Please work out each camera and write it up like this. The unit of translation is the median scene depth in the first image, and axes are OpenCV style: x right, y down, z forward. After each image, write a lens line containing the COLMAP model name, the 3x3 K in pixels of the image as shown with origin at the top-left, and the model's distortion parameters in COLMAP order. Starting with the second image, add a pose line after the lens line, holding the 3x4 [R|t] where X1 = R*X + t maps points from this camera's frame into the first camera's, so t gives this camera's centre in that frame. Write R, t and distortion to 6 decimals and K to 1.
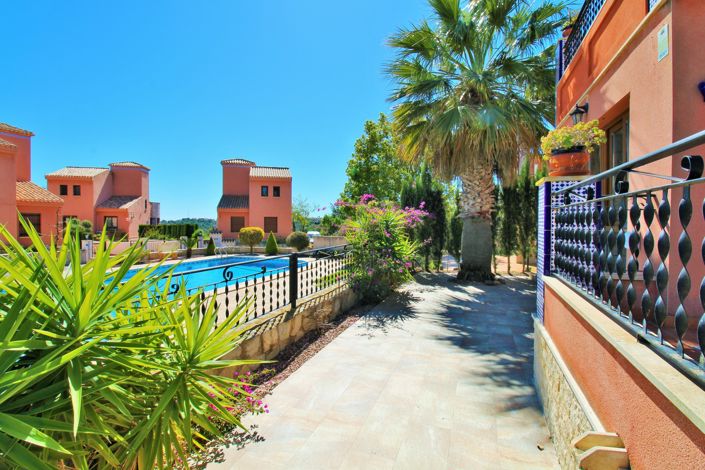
lens RADIAL K [[334.3, 0, 353.3], [0, 334.3, 230.4], [0, 0, 1]] dist [0.004264, -0.015637]
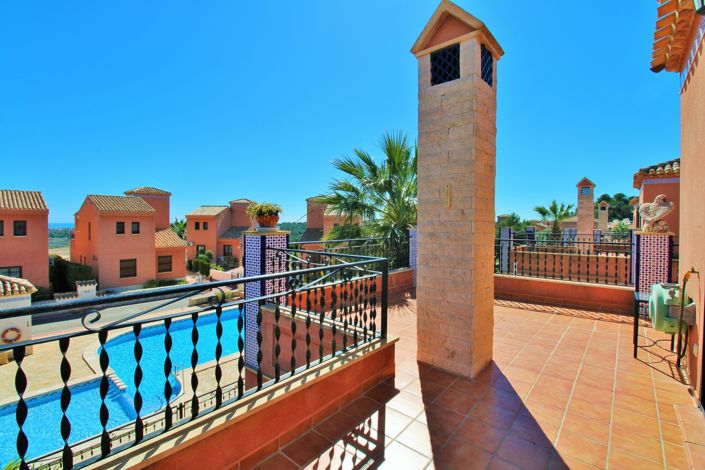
lens RADIAL K [[327.8, 0, 359.2], [0, 327.8, 226.4], [0, 0, 1]] dist [-0.000045, -0.014384]
pose [[0.946196, 0.000044, -0.323595, 0.176680], [-0.002785, 0.999964, -0.008006, -0.116242], [0.323584, 0.008477, 0.946162, -0.034367]]
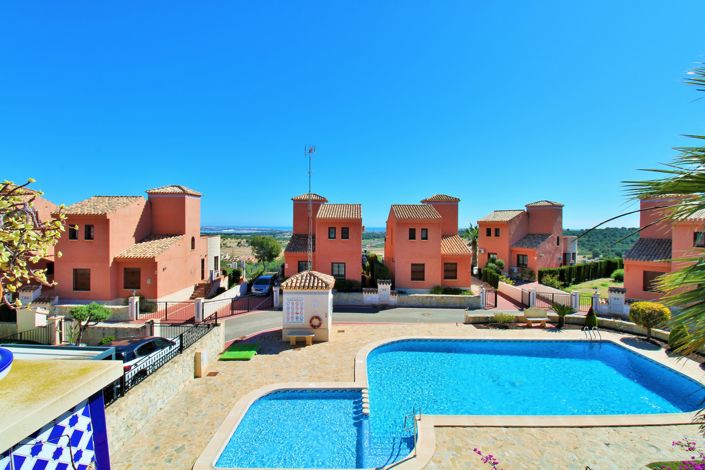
lens RADIAL K [[327.5, 0, 351.9], [0, 327.5, 227.8], [0, 0, 1]] dist [0.002674, -0.012610]
pose [[0.340202, 0.000267, -0.940352, 0.120780], [-0.019870, 0.999779, -0.006905, -0.125325], [0.940142, 0.021034, 0.340132, 0.098061]]
